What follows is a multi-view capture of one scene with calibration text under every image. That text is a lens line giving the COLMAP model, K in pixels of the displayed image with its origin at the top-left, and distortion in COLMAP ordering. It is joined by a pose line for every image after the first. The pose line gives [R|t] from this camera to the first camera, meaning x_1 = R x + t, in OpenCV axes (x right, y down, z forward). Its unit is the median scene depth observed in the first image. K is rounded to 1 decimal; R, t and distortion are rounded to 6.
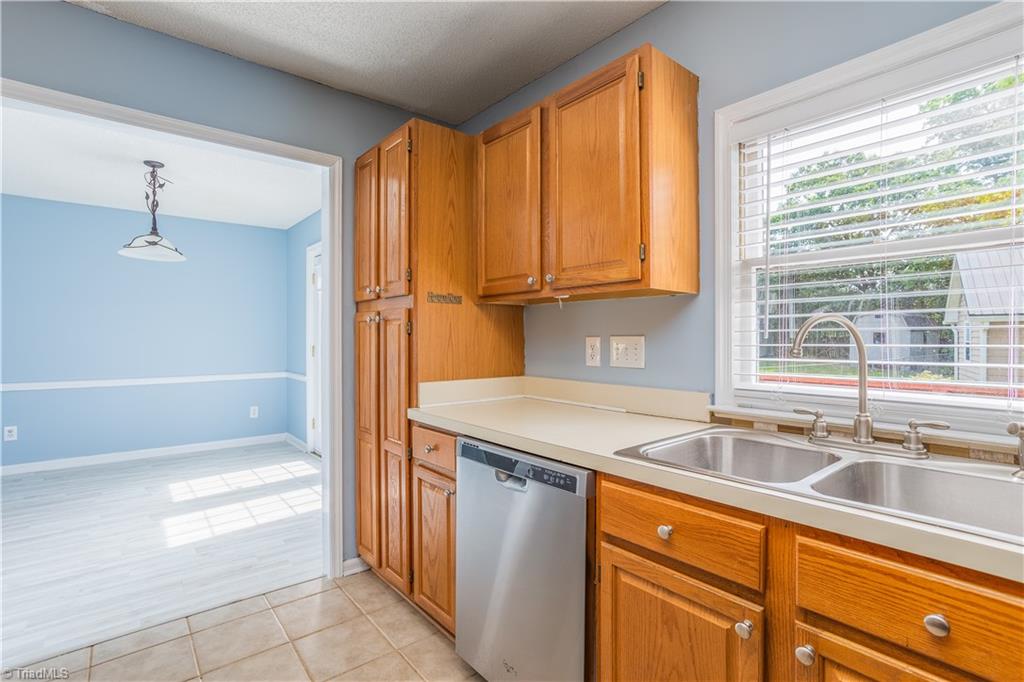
lens RADIAL K [[498.7, 0, 510.0], [0, 498.7, 337.0], [0, 0, 1]] dist [-0.042260, 0.030012]
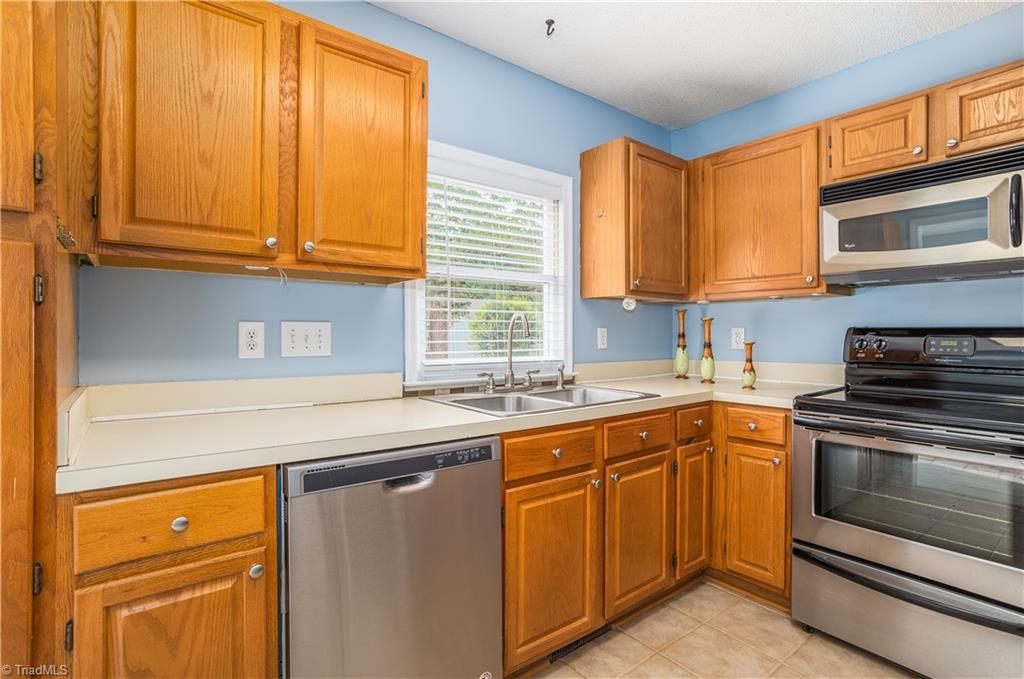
lens RADIAL K [[493.6, 0, 507.8], [0, 493.6, 332.4], [0, 0, 1]] dist [-0.071919, 0.037931]
pose [[0.024686, 0.011326, 0.999631, -0.755058], [-0.005304, 0.999923, -0.011198, 0.029515], [-0.999681, -0.005025, 0.024744, 0.715322]]
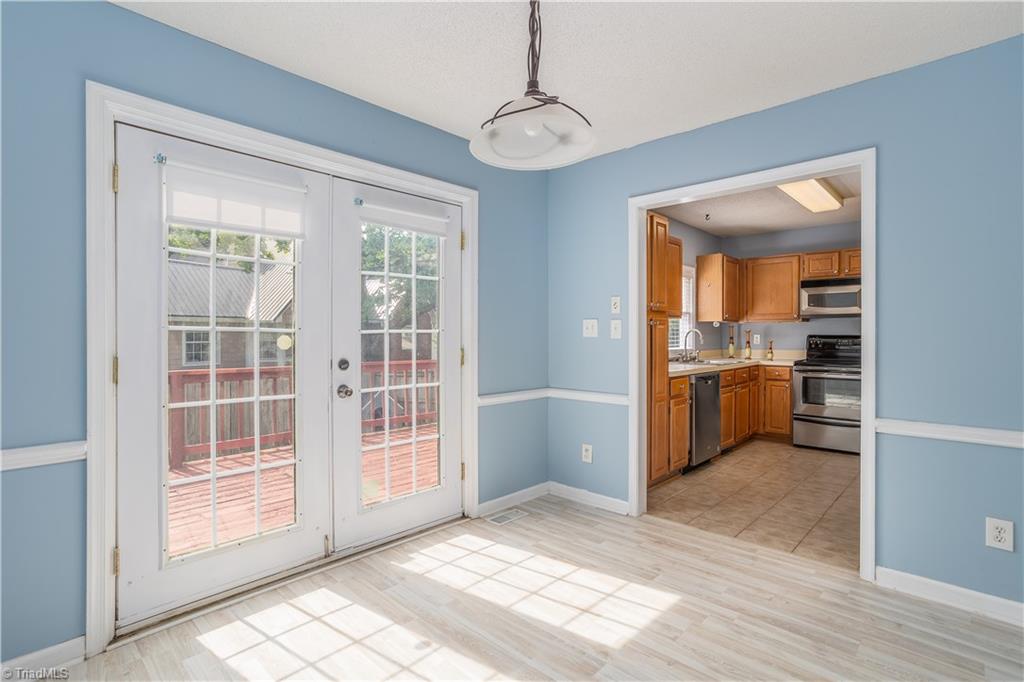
lens RADIAL K [[498.7, 0, 510.0], [0, 498.7, 337.0], [0, 0, 1]] dist [-0.042260, 0.030012]
pose [[-0.142695, 0.003018, 0.989762, -2.544189], [-0.000615, 0.999995, -0.003138, 0.021682], [-0.989767, -0.001057, -0.142692, 2.392338]]
